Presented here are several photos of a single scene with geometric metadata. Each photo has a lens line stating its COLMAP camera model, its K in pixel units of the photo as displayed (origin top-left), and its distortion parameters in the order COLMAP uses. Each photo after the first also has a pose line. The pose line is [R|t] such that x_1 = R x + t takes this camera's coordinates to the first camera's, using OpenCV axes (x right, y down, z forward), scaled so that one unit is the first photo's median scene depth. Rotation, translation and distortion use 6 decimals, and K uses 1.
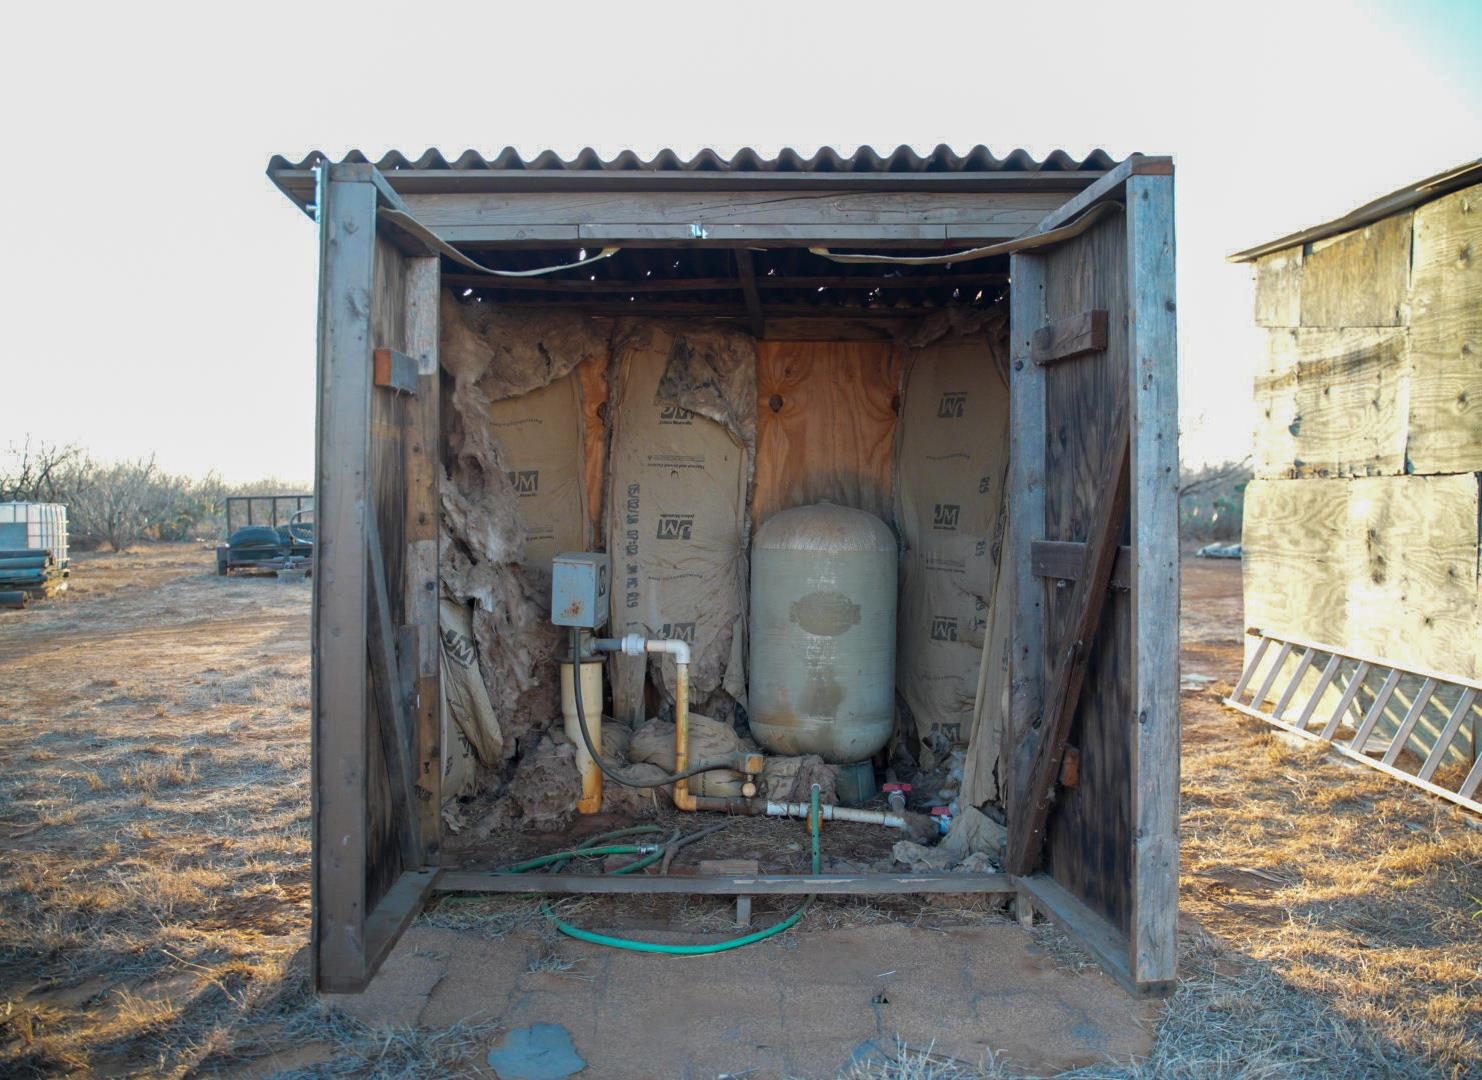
lens RADIAL K [[1258.4, 0, 767.4], [0, 1258.4, 540.3], [0, 0, 1]] dist [-0.071310, 0.011961]
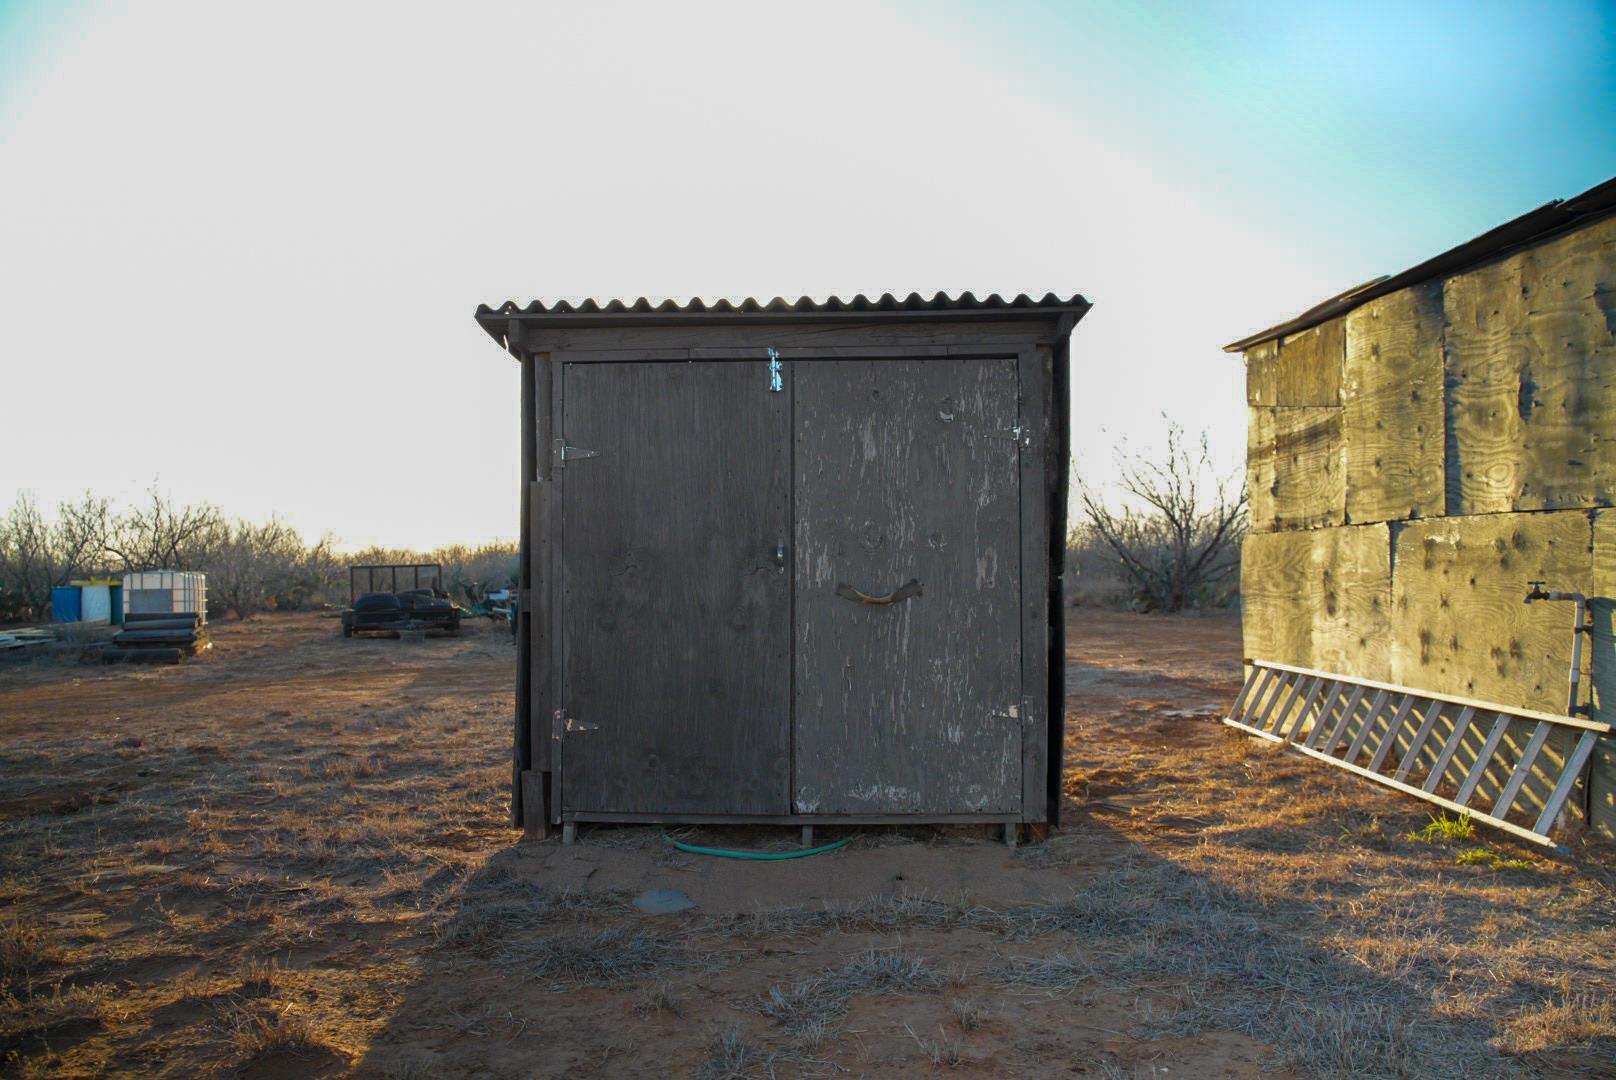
lens RADIAL K [[1349.3, 0, 808.0], [0, 1349.3, 540.0], [0, 0, 1]] dist [-0.121561, 0.123321]
pose [[0.999052, -0.007319, -0.042911, 0.031899], [0.004597, 0.997991, -0.063188, 0.041372], [0.043287, 0.062931, 0.997079, -0.334330]]
